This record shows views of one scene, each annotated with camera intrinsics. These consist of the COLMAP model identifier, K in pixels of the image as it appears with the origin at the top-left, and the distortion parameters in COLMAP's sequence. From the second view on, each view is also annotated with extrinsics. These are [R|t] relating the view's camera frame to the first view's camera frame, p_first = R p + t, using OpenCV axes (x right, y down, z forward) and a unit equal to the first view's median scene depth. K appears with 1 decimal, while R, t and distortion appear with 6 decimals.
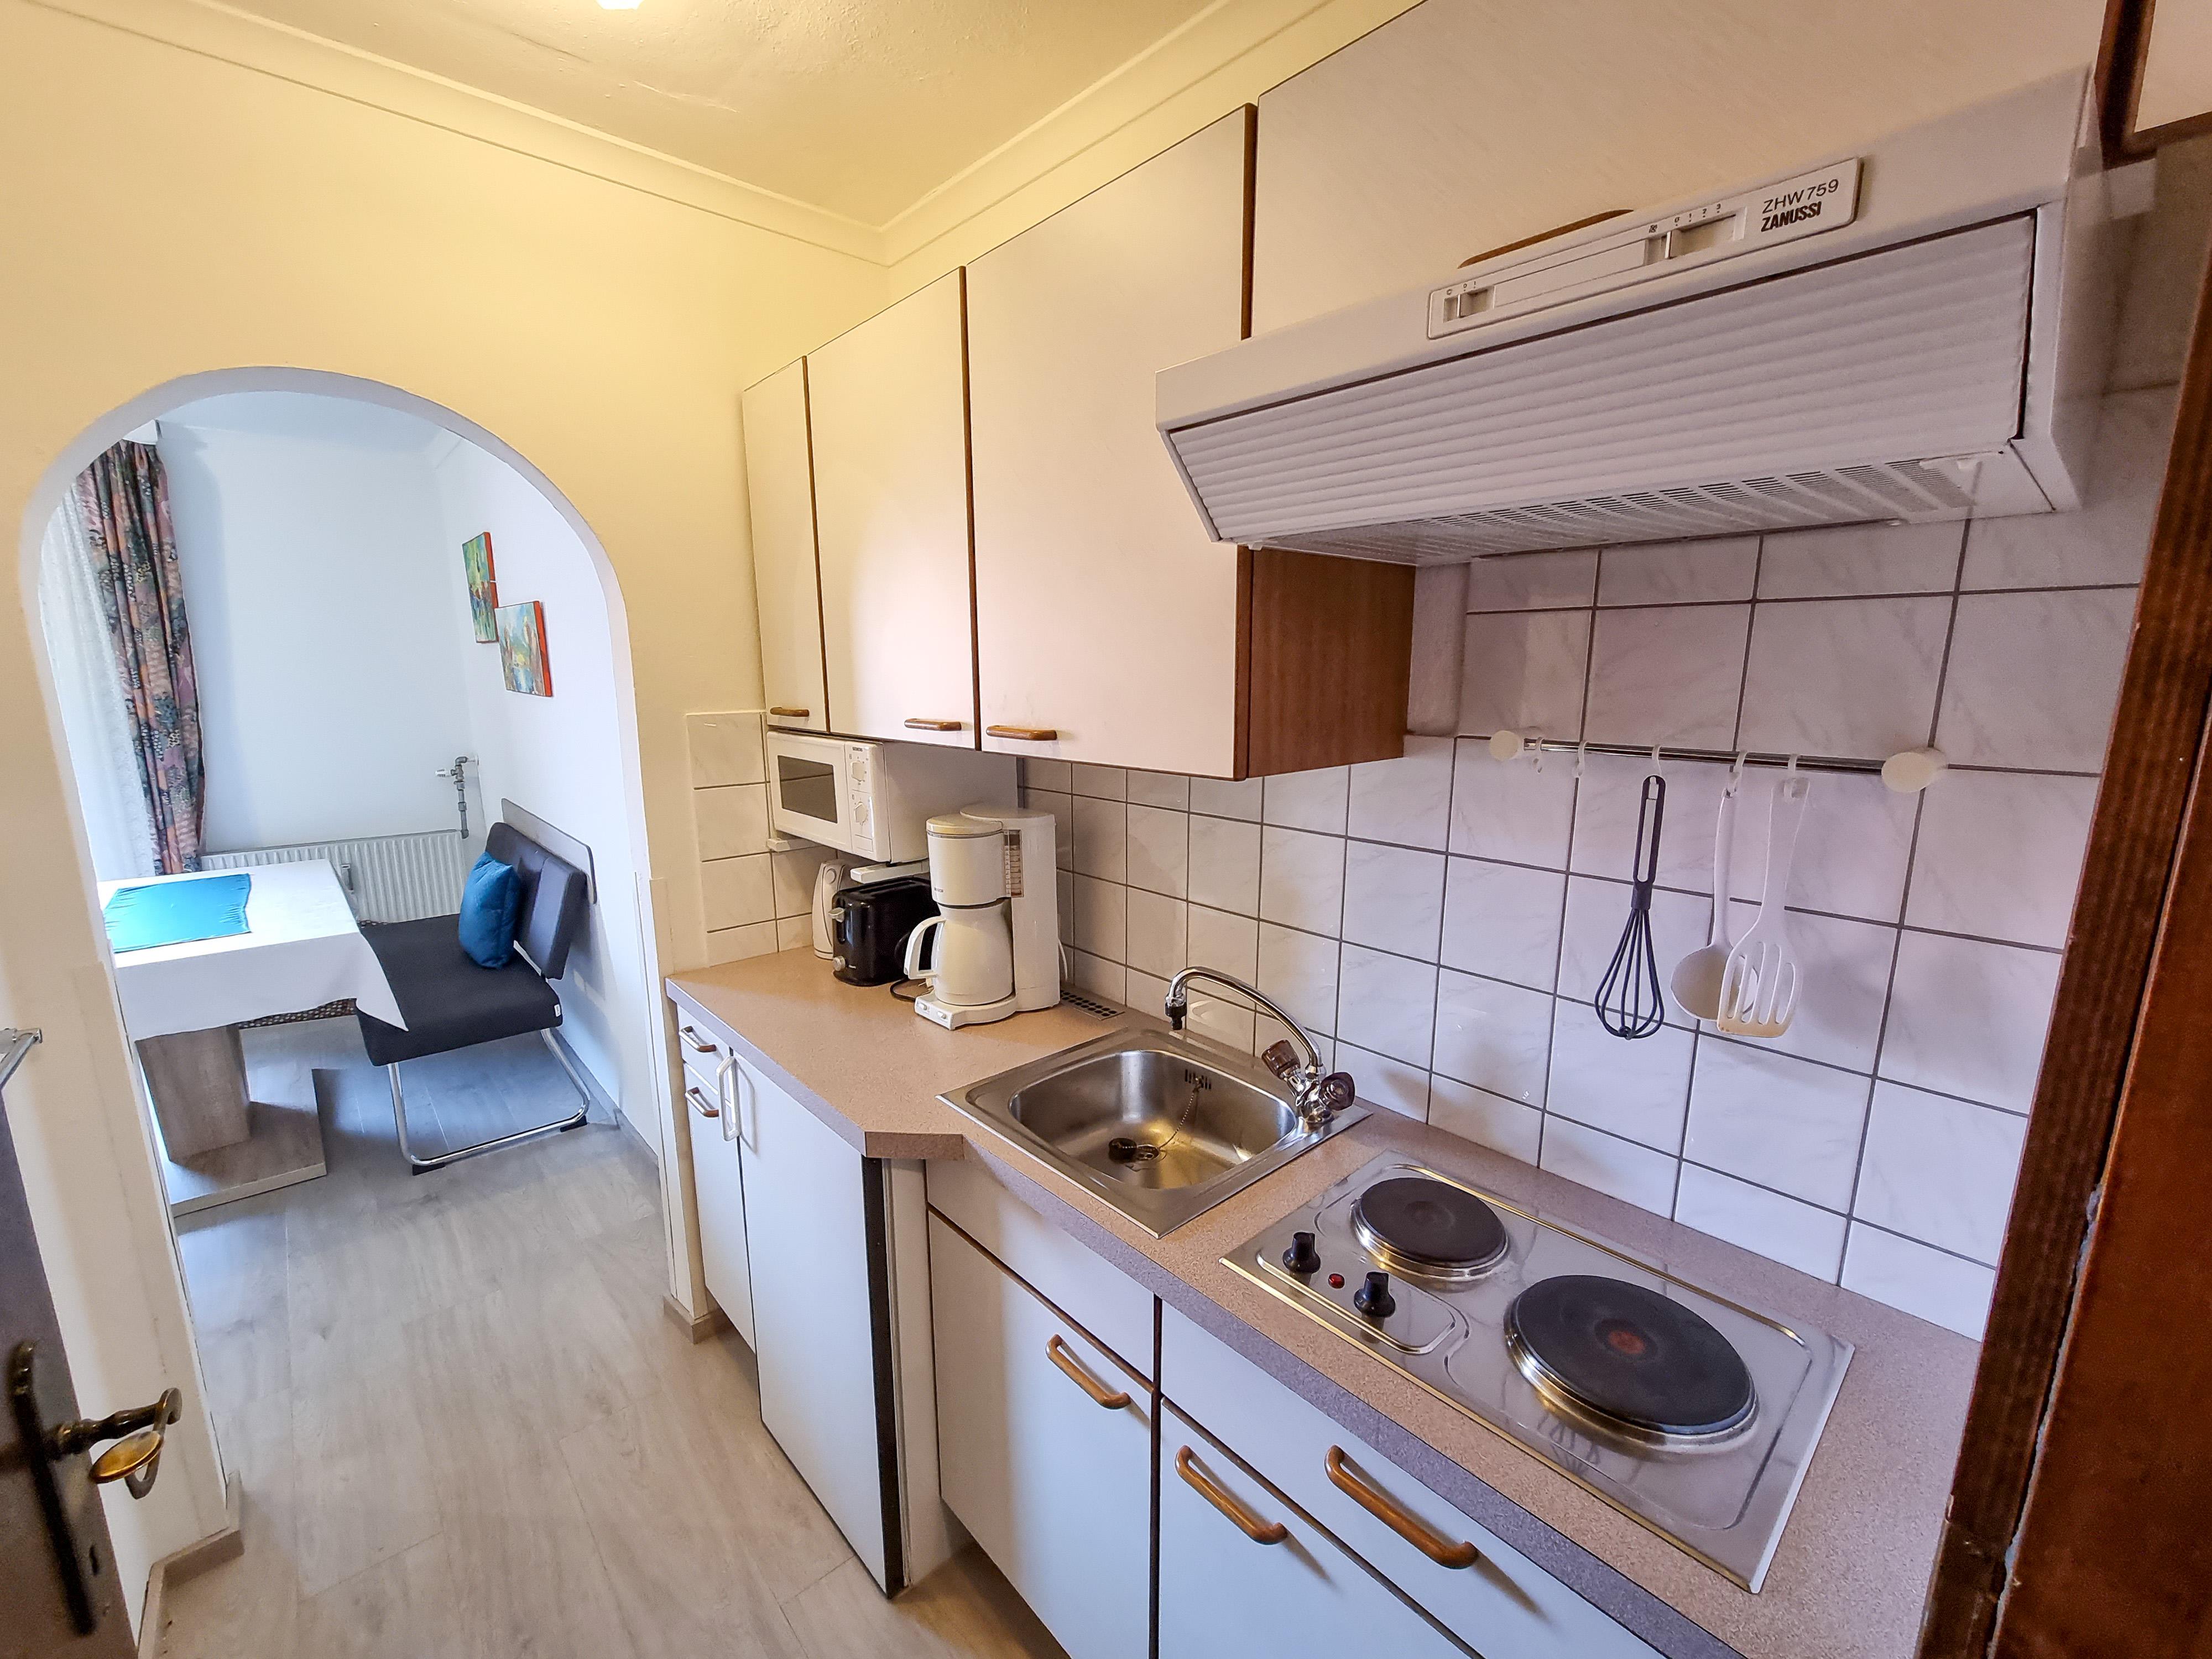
lens RADIAL K [[915.0, 0, 1096.1], [0, 915.0, 840.0], [0, 0, 1]] dist [-0.002595, -0.000086]
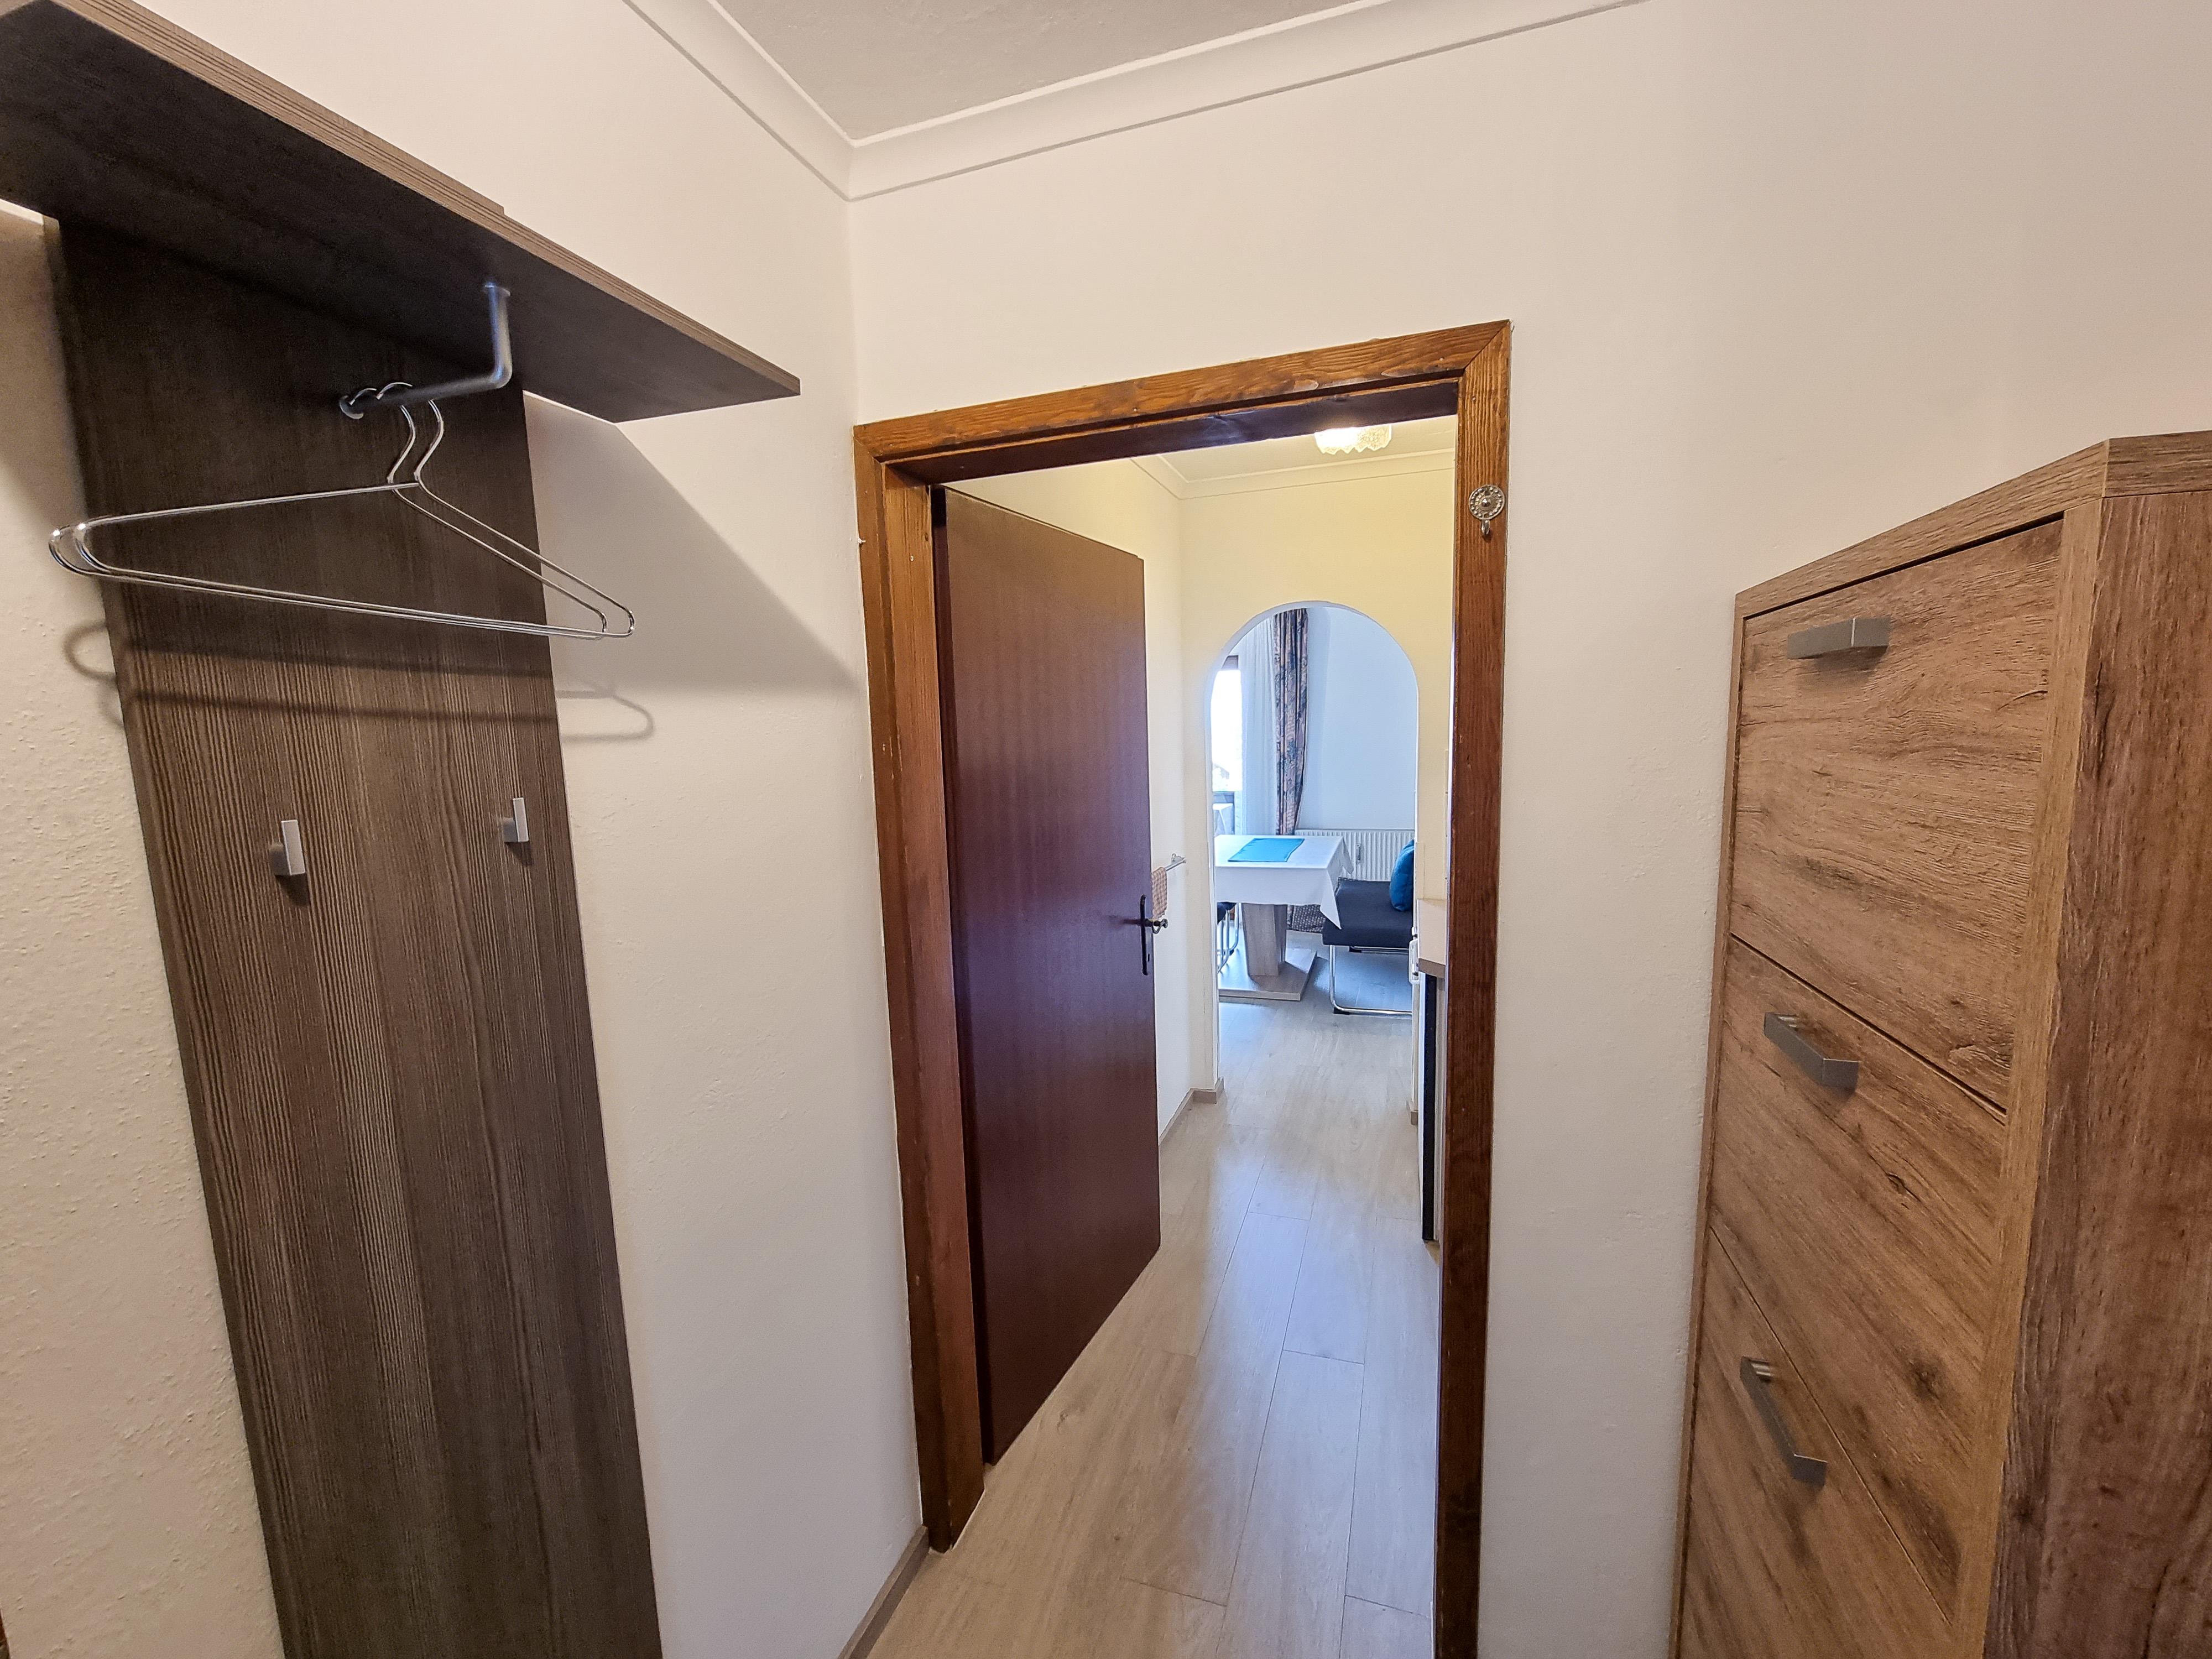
lens RADIAL K [[915.0, 0, 1111.0], [0, 915.0, 838.5], [0, 0, 1]] dist [-0.002595, -0.000086]
pose [[0.499529, 0.093646, -0.861220, 0.469900], [-0.135661, 0.990331, 0.028999, 0.038905], [0.855609, 0.102349, 0.507404, -0.261341]]
